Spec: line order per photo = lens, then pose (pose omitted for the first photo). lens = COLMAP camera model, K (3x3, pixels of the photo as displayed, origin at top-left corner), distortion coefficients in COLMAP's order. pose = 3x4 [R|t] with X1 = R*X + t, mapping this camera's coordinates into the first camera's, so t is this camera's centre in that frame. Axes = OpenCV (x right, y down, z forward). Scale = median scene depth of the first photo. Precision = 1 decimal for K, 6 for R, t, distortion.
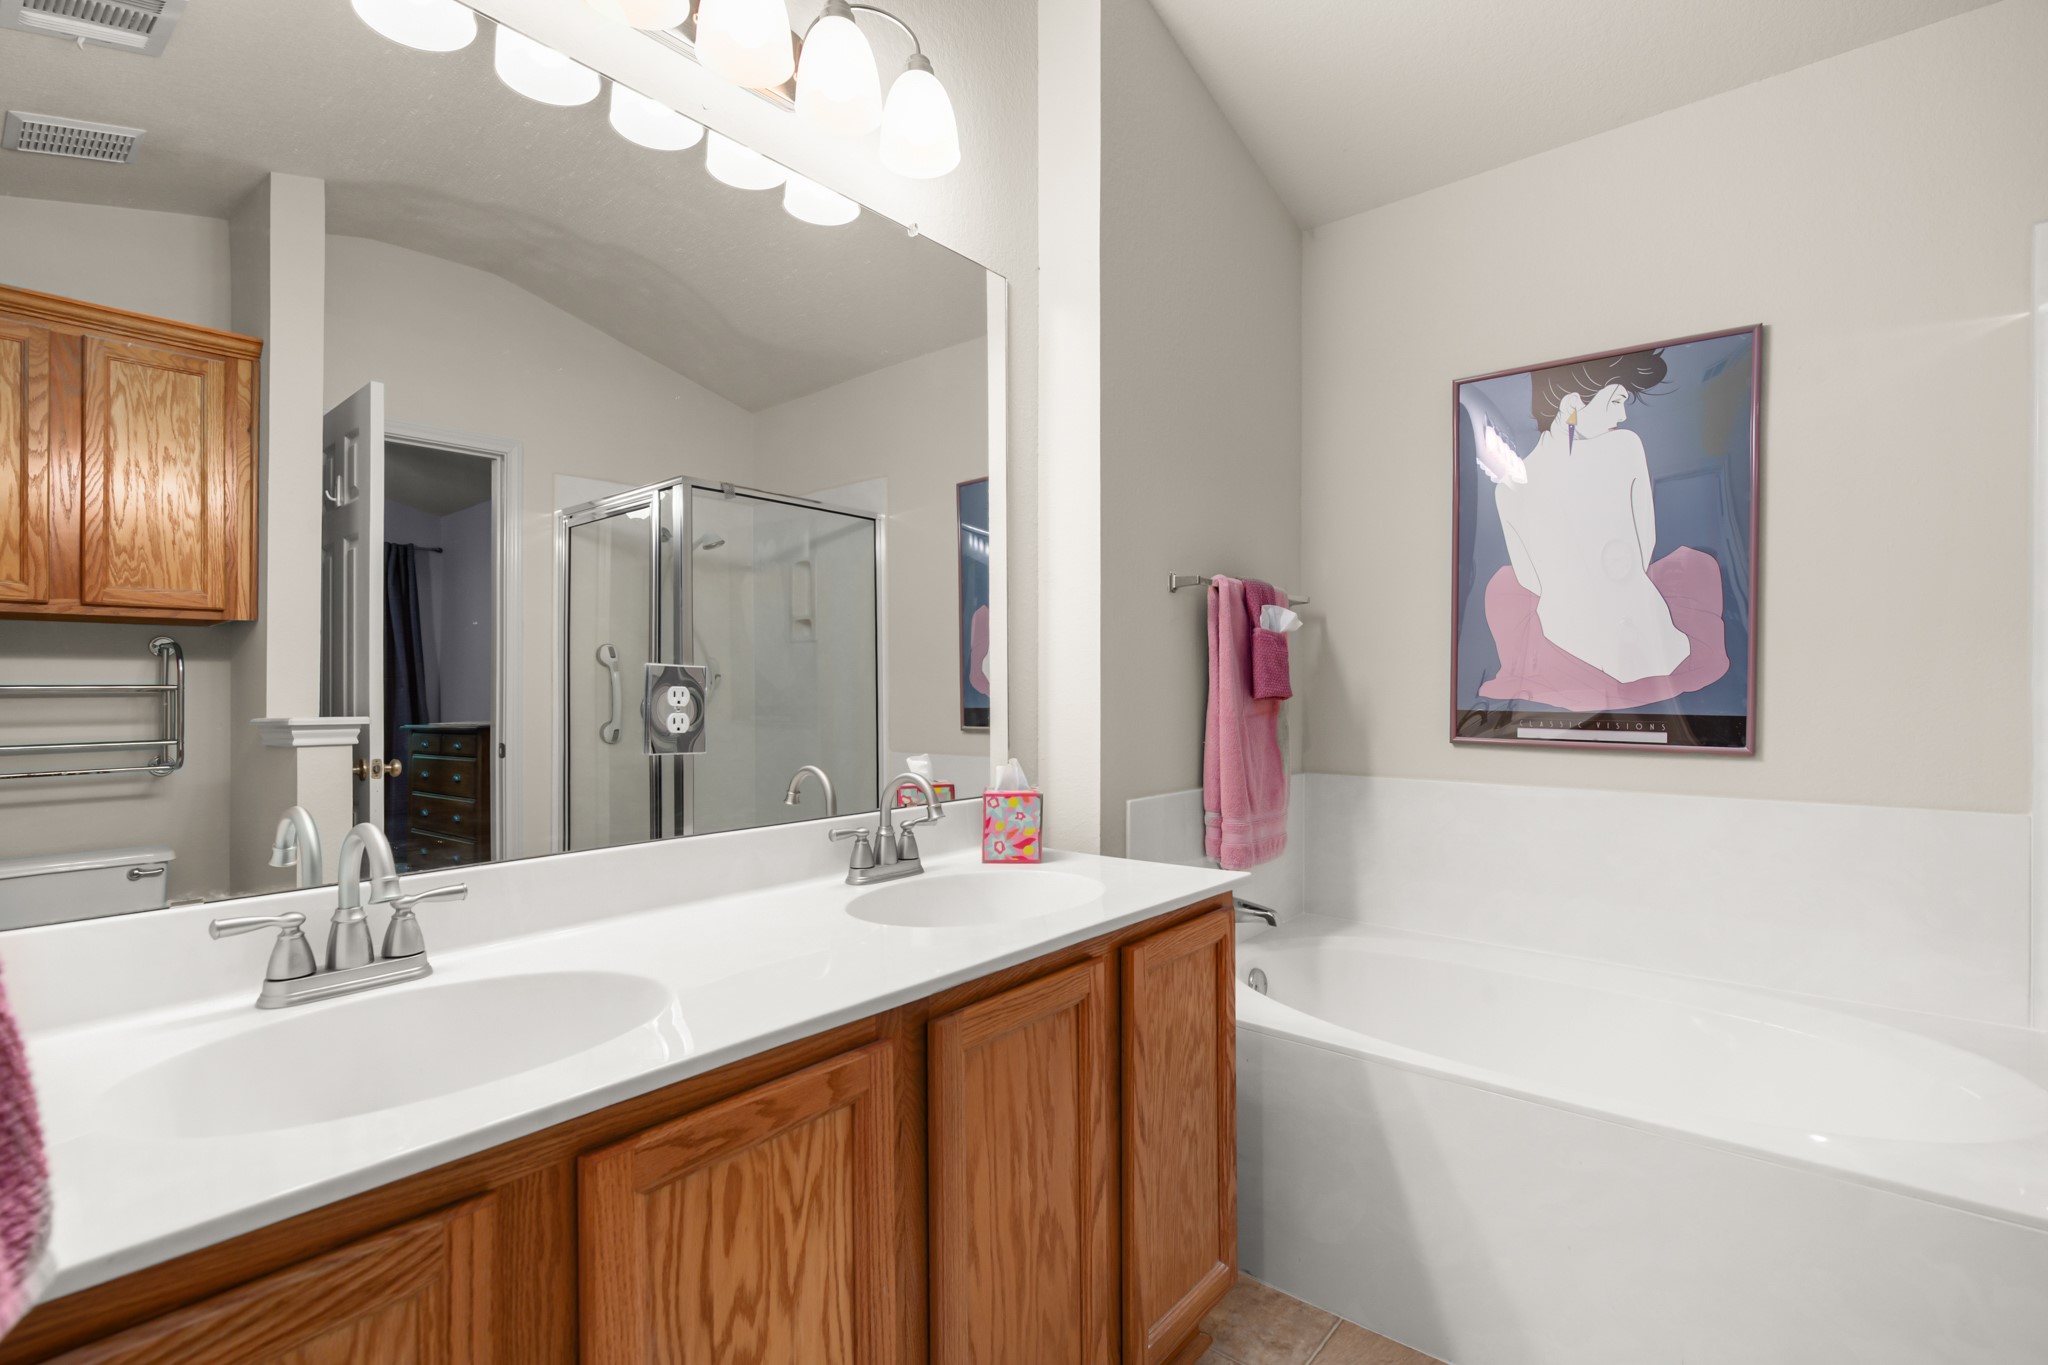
lens RADIAL K [[930.5, 0, 1025.7], [0, 930.5, 689.1], [0, 0, 1]] dist [0.001426, -0.000775]
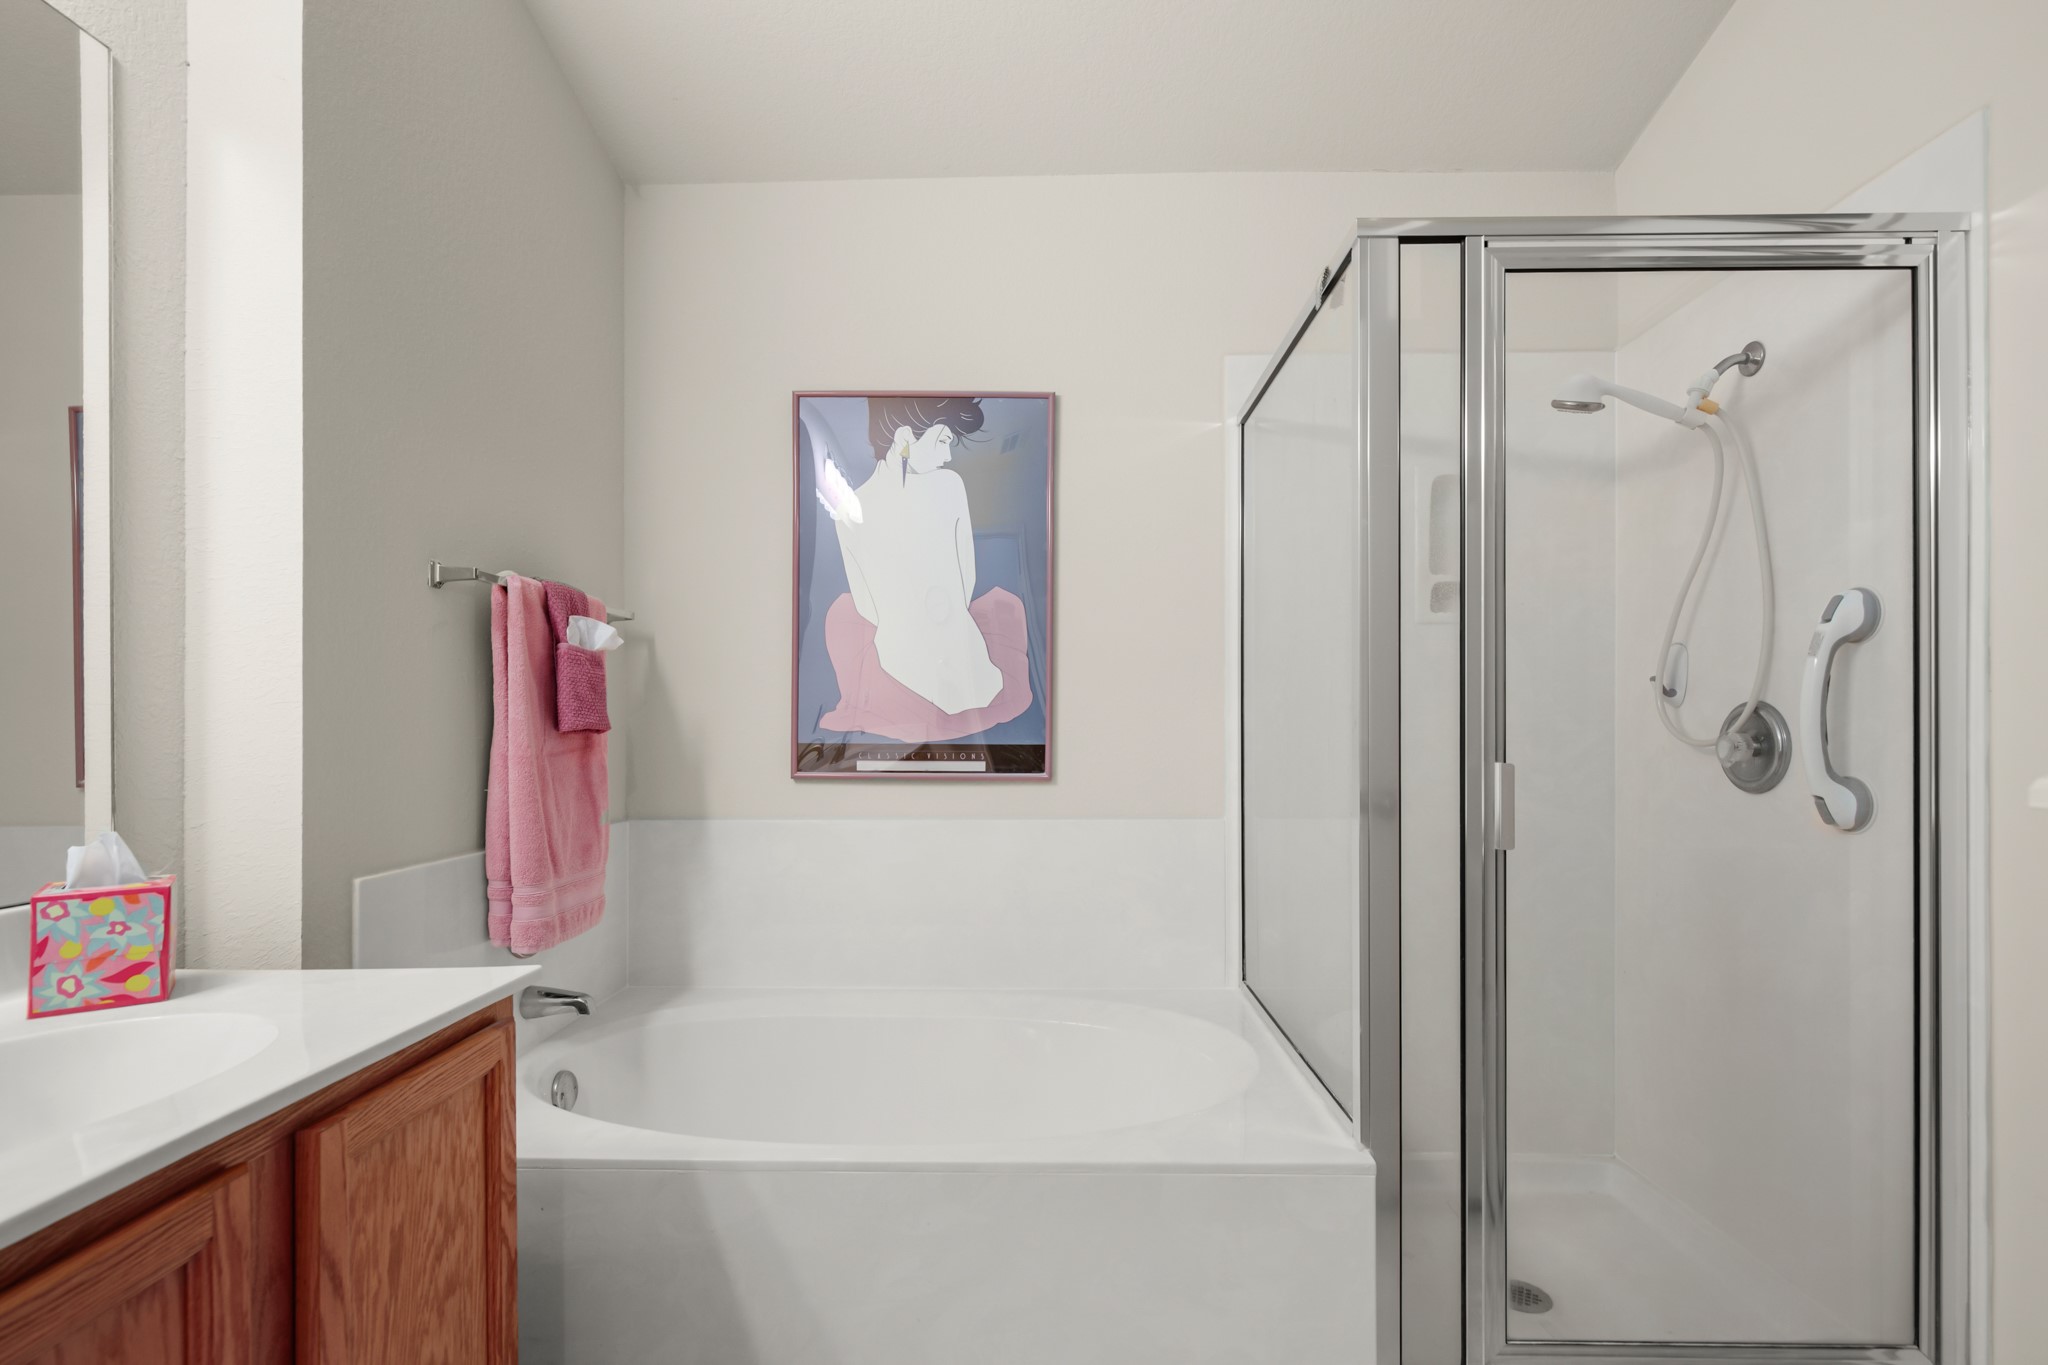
lens RADIAL K [[930.5, 0, 1043.0], [0, 930.5, 729.1], [0, 0, 1]] dist [0.001426, -0.000775]
pose [[0.765799, -0.002675, 0.643074, 0.056575], [0.001080, 0.999995, 0.002874, 0.006467], [-0.643079, -0.001507, 0.765798, 0.140363]]
